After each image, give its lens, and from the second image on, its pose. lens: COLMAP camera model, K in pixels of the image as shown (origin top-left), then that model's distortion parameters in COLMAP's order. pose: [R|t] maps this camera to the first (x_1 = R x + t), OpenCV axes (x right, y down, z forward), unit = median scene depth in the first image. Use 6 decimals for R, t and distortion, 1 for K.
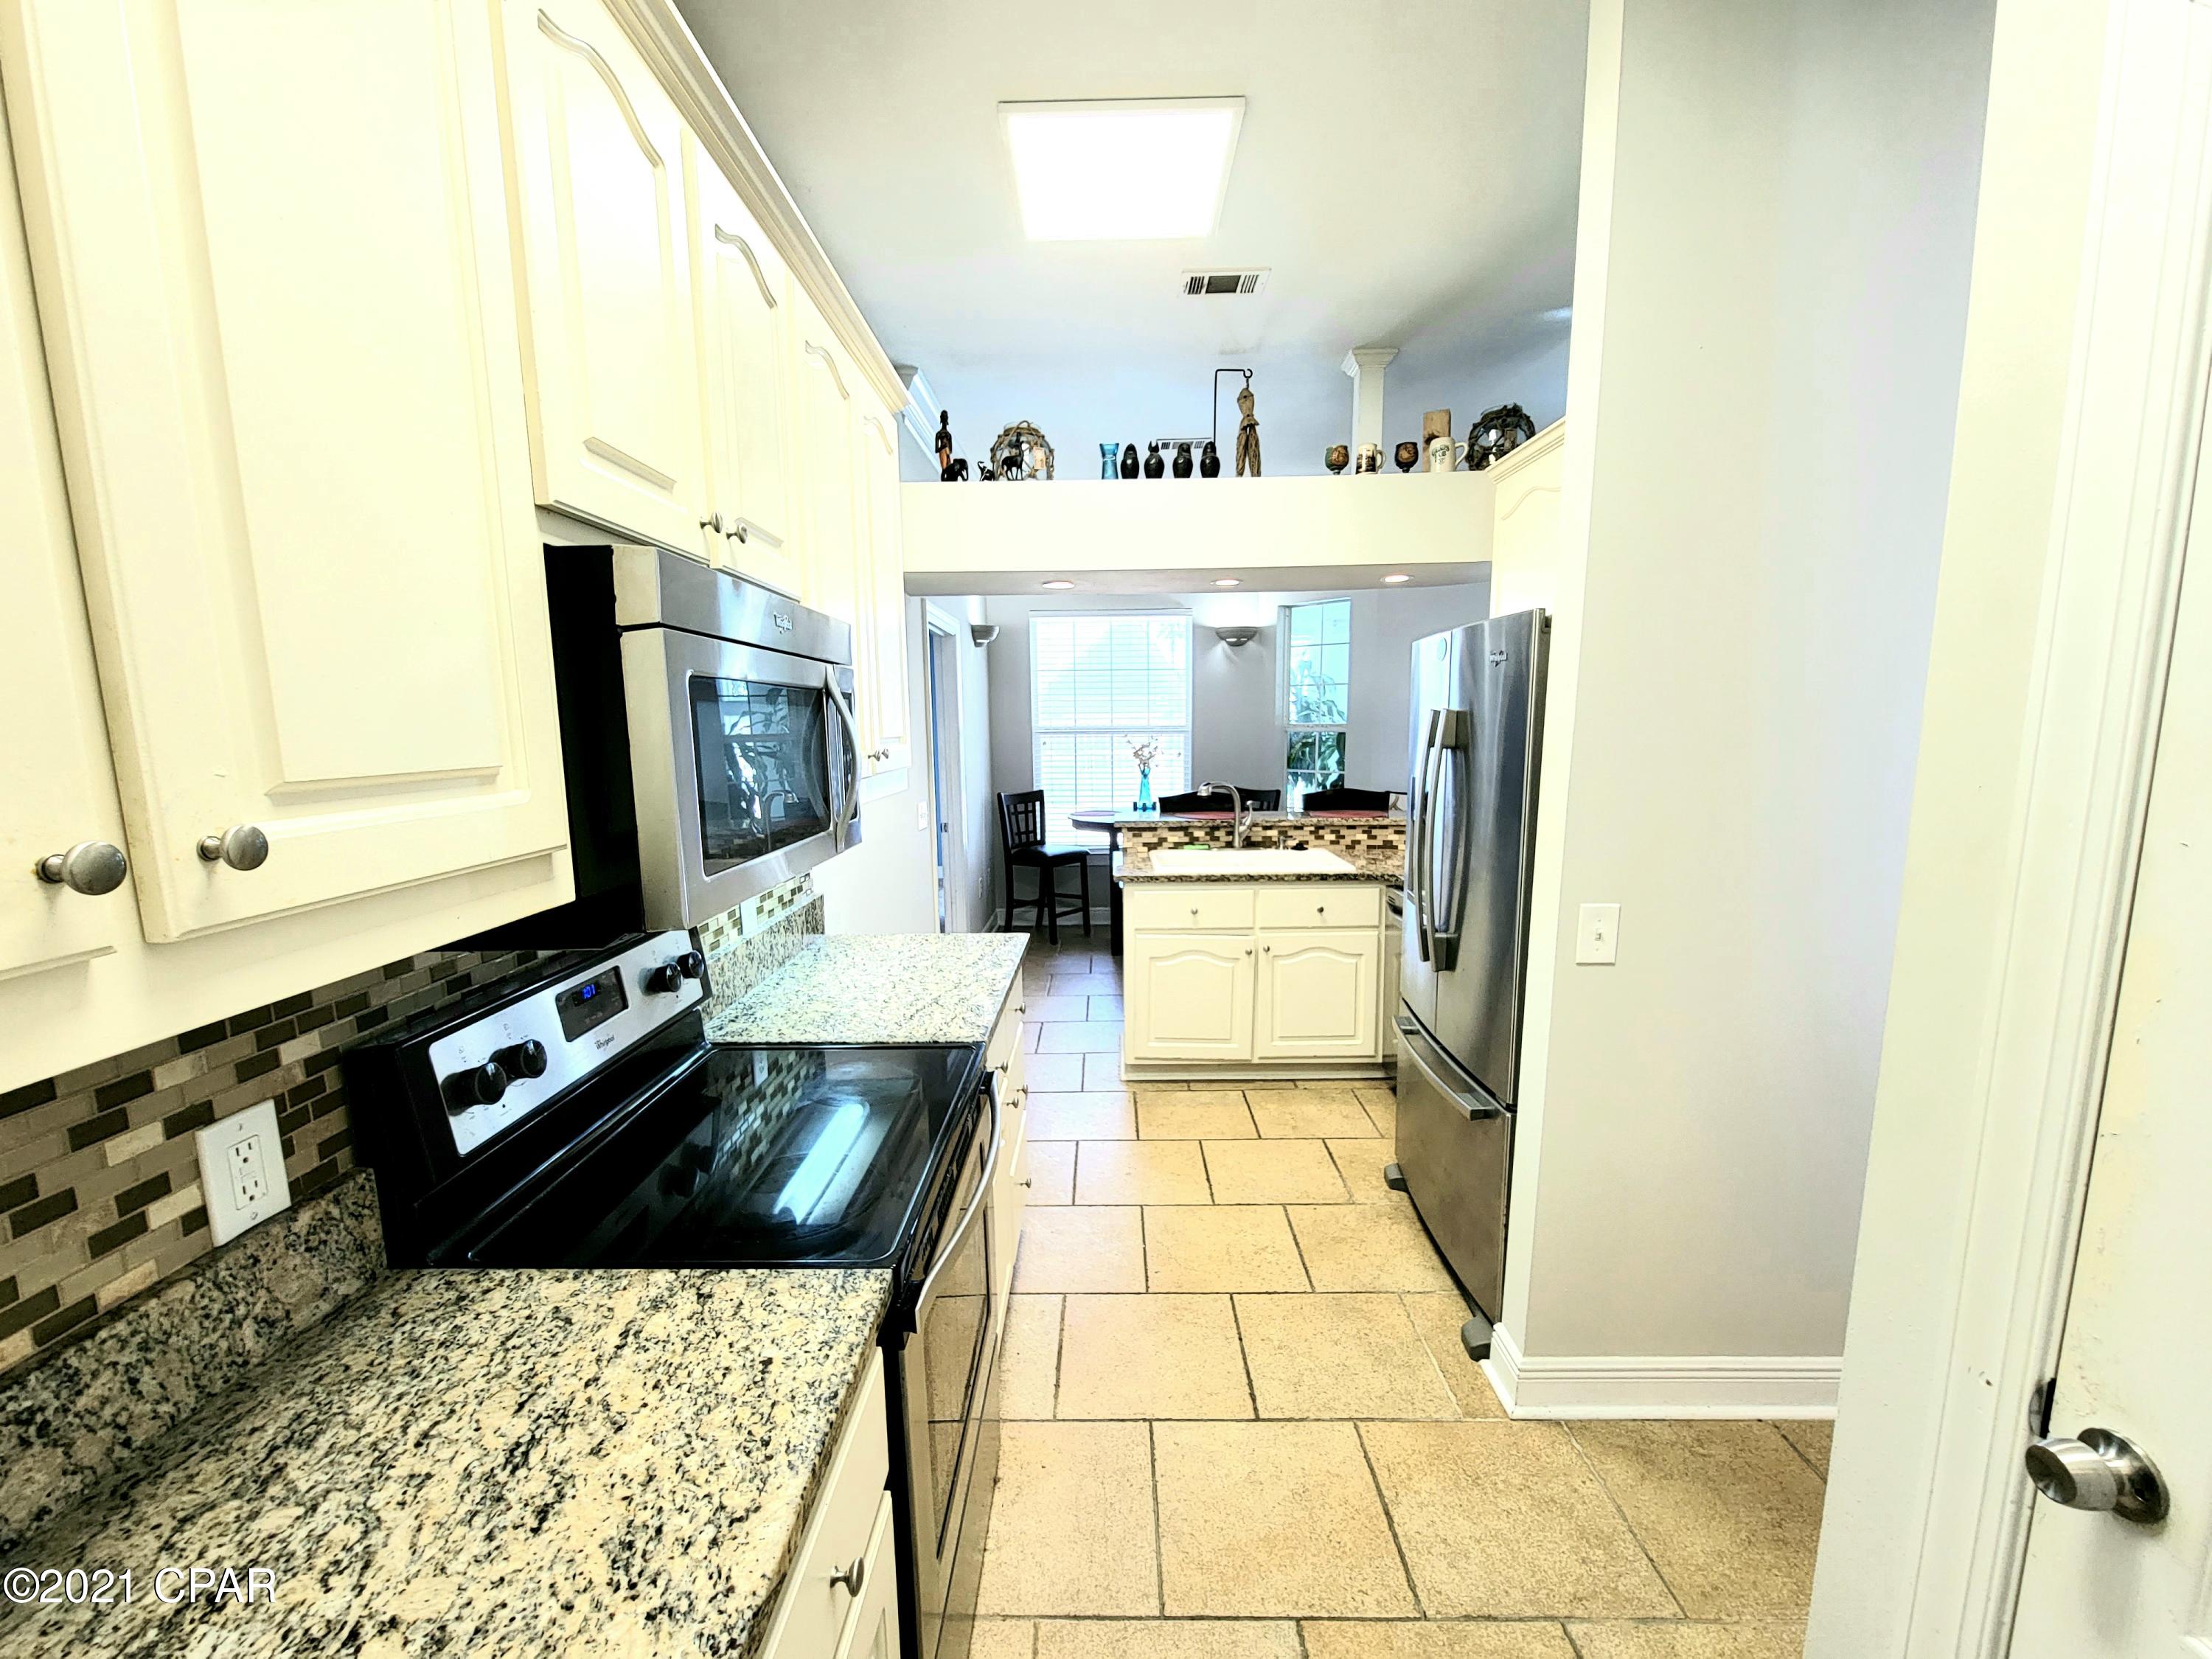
lens RADIAL K [[911.7, 0, 1099.9], [0, 911.7, 850.9], [0, 0, 1]] dist [-0.002961, -0.001454]
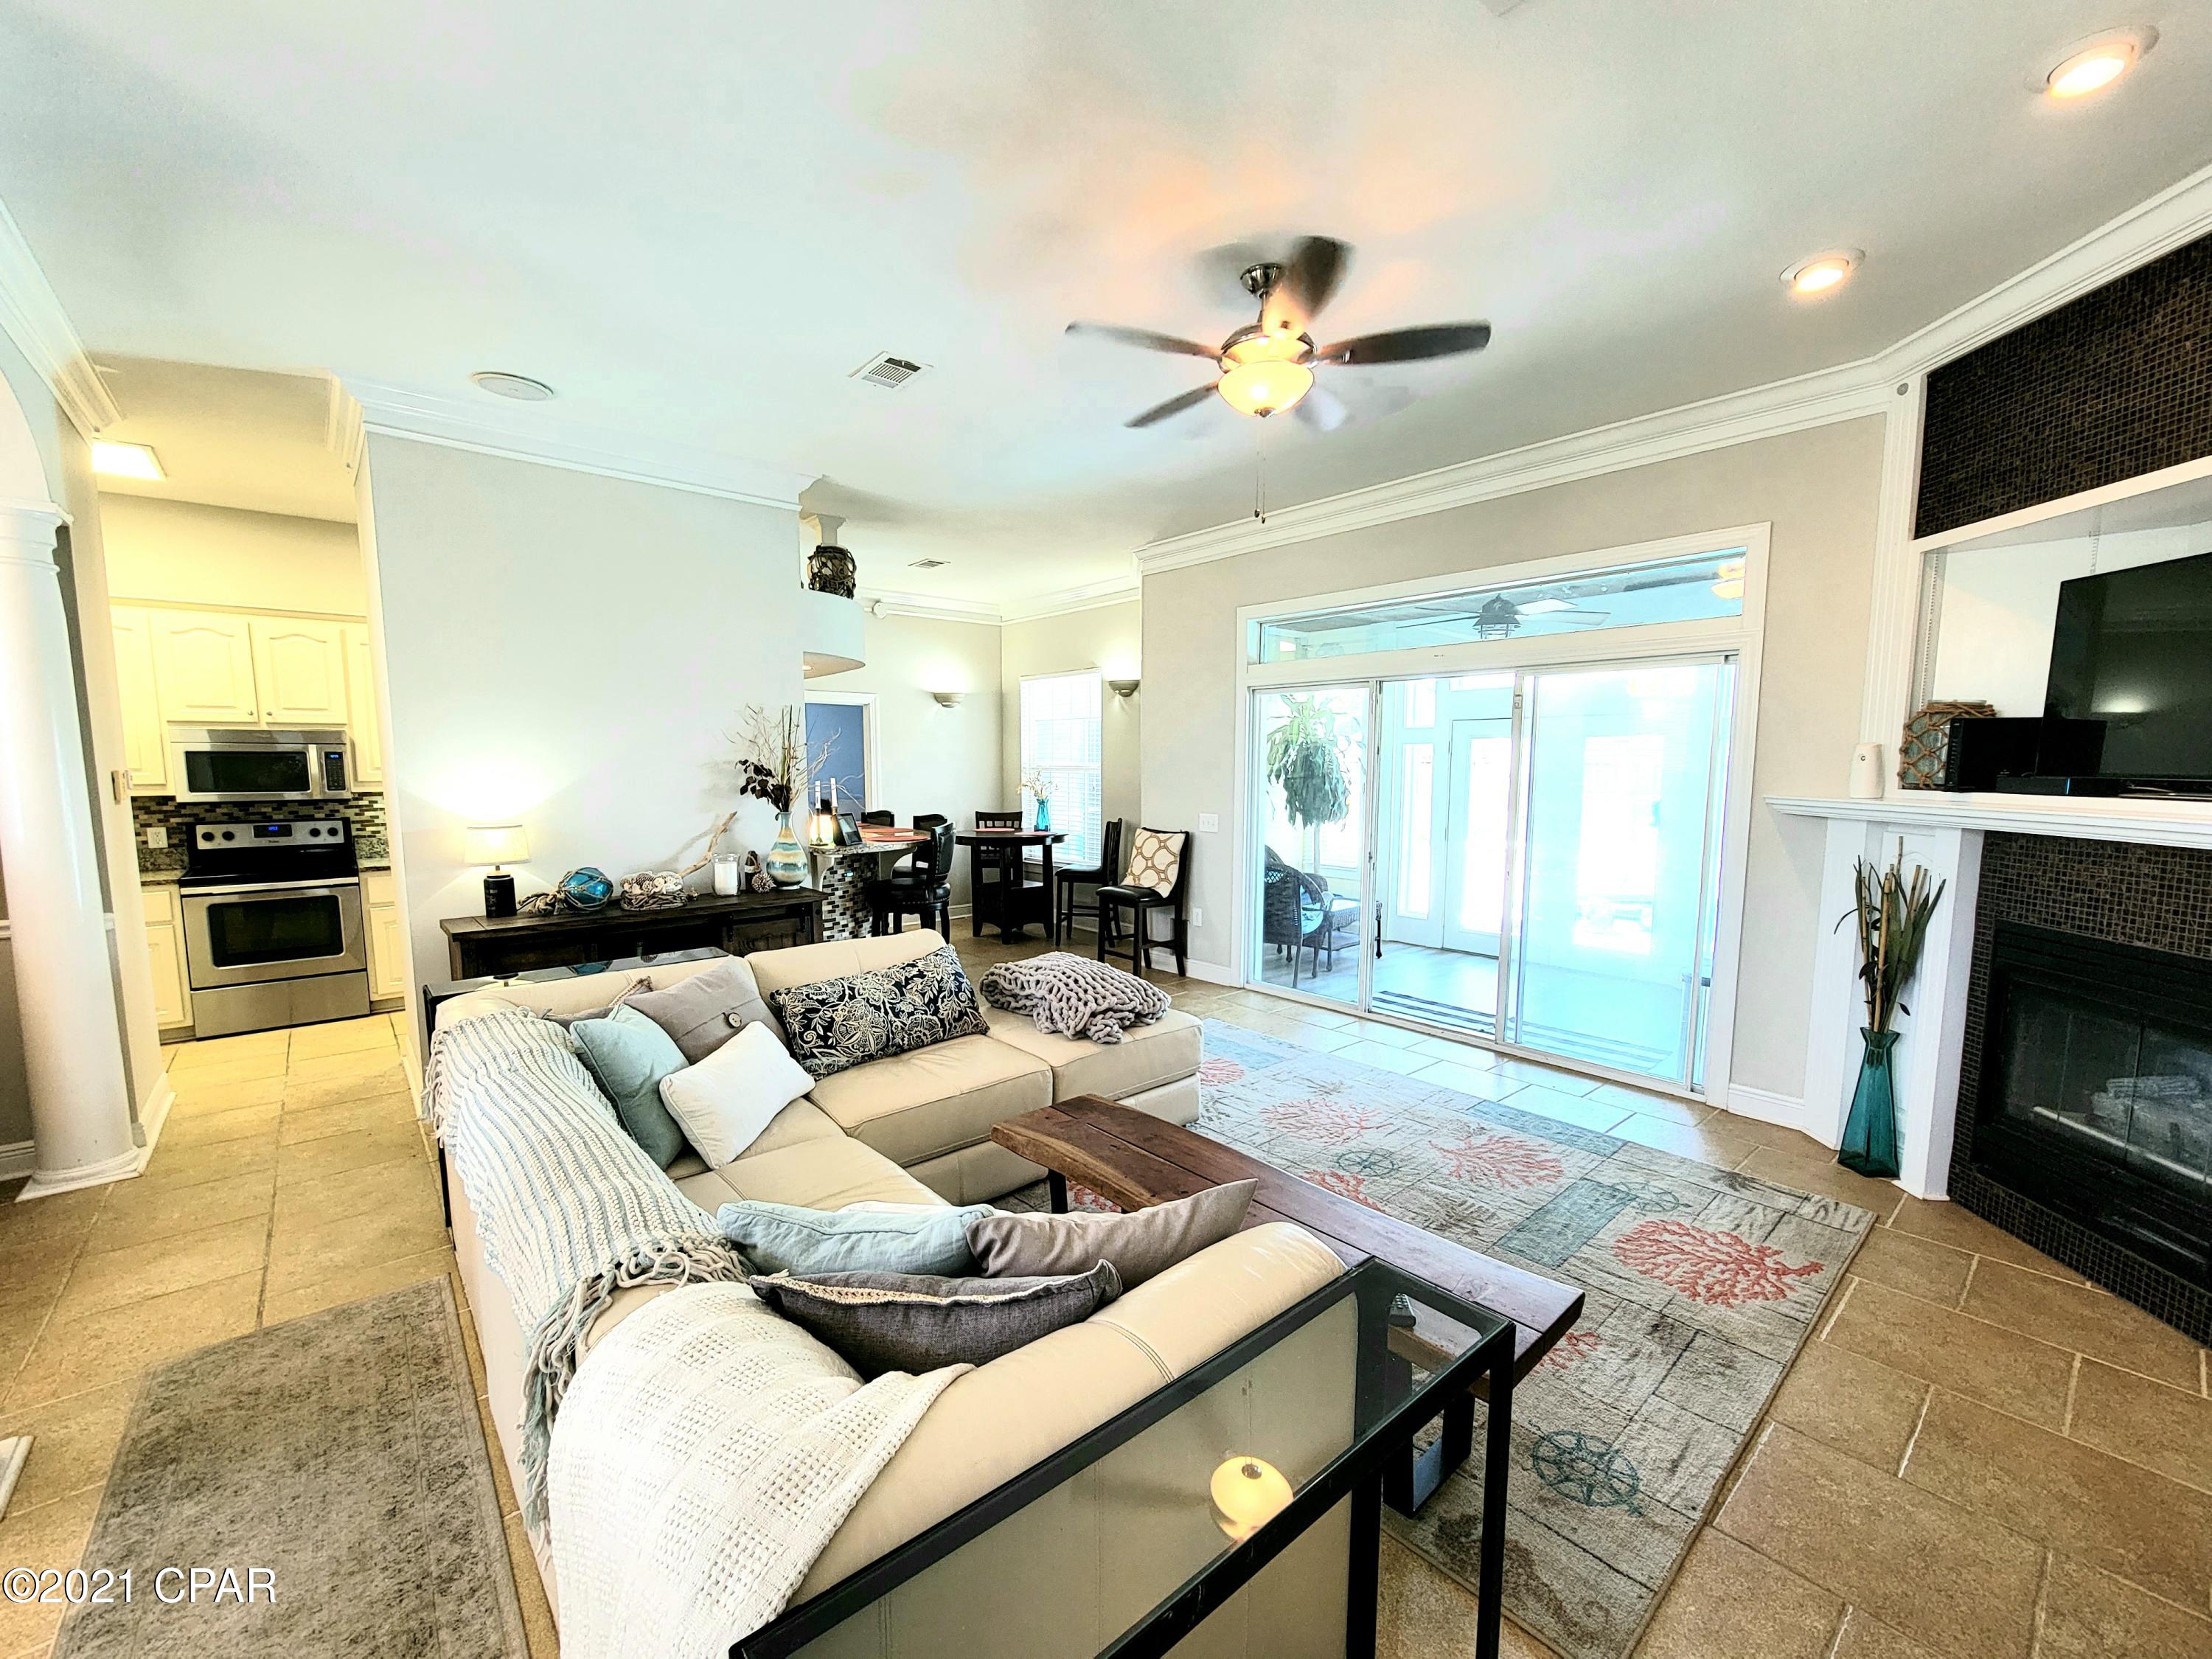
lens RADIAL K [[911.7, 0, 1109.1], [0, 911.7, 844.3], [0, 0, 1]] dist [-0.002961, -0.001454]
pose [[0.670702, 0.074066, -0.738020, 4.431114], [-0.109093, 0.994031, 0.000616, -0.157340], [0.733660, 0.080100, 0.674779, 0.949408]]
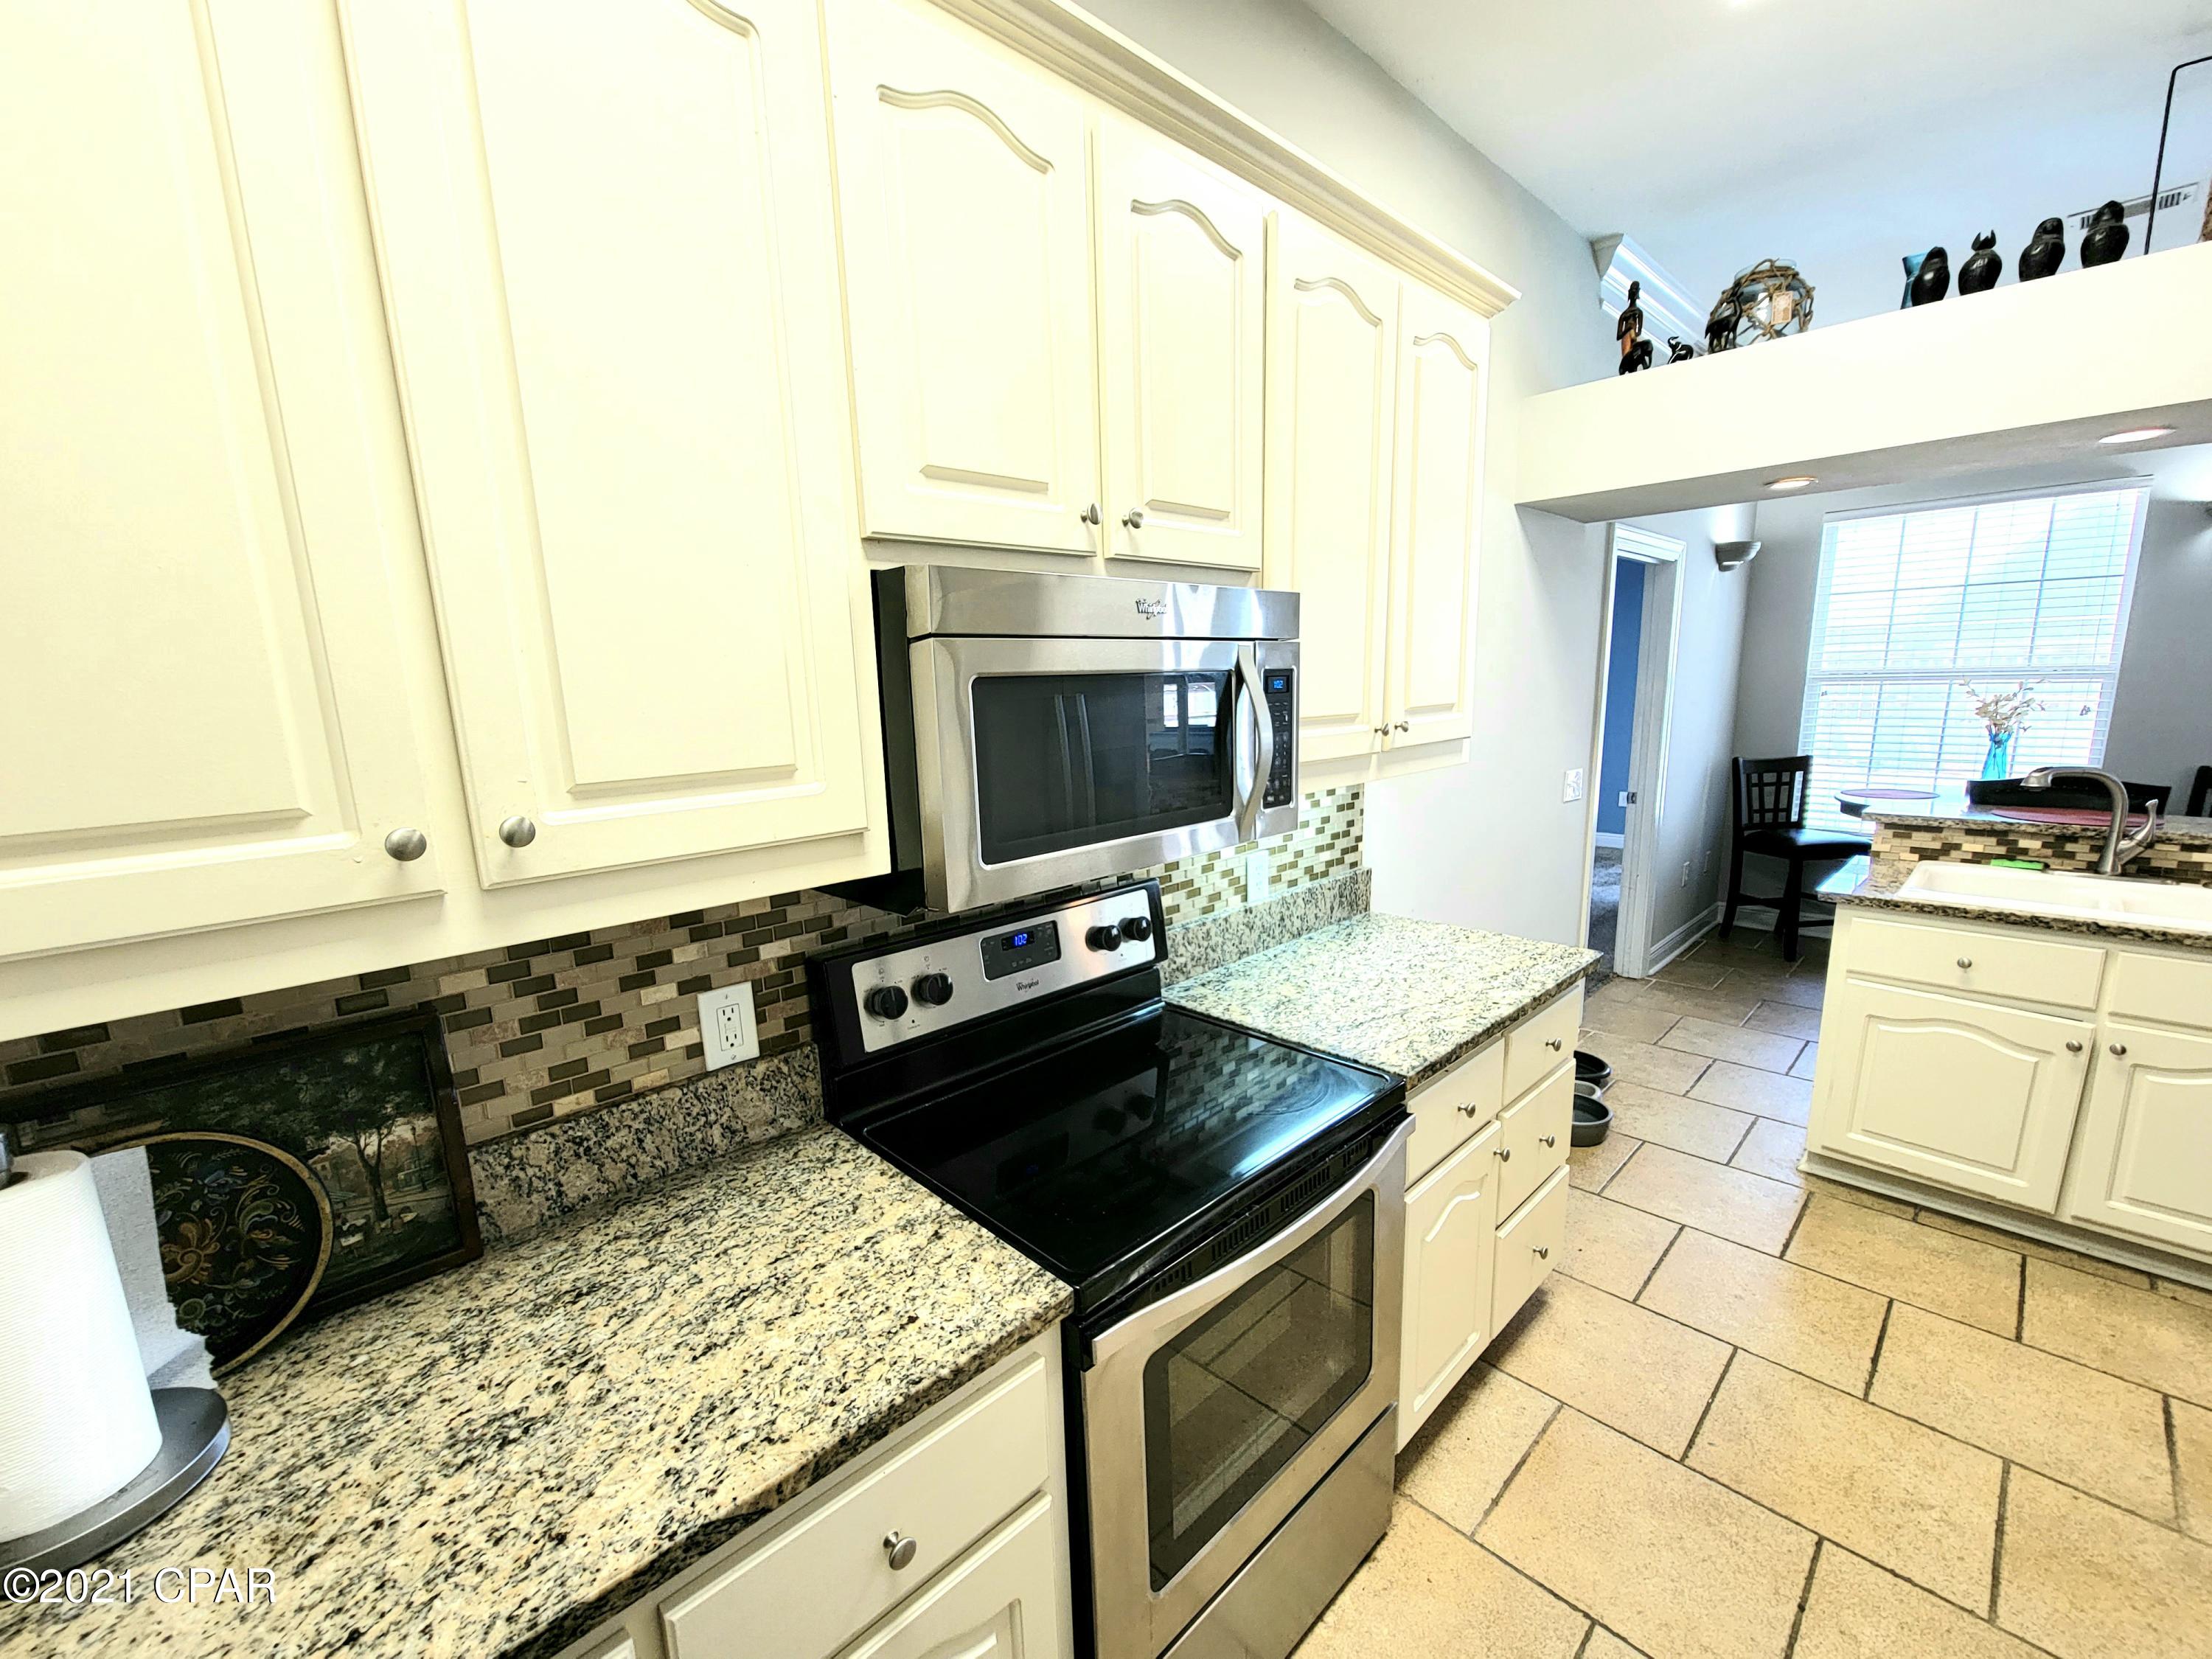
lens RADIAL K [[911.7, 0, 1097.9], [0, 911.7, 851.8], [0, 0, 1]] dist [-0.002961, -0.001454]
pose [[0.695859, 0.122696, -0.707620, 0.301378], [-0.076360, 0.992353, 0.096975, -0.072651], [0.714108, -0.013447, 0.699907, 0.243850]]
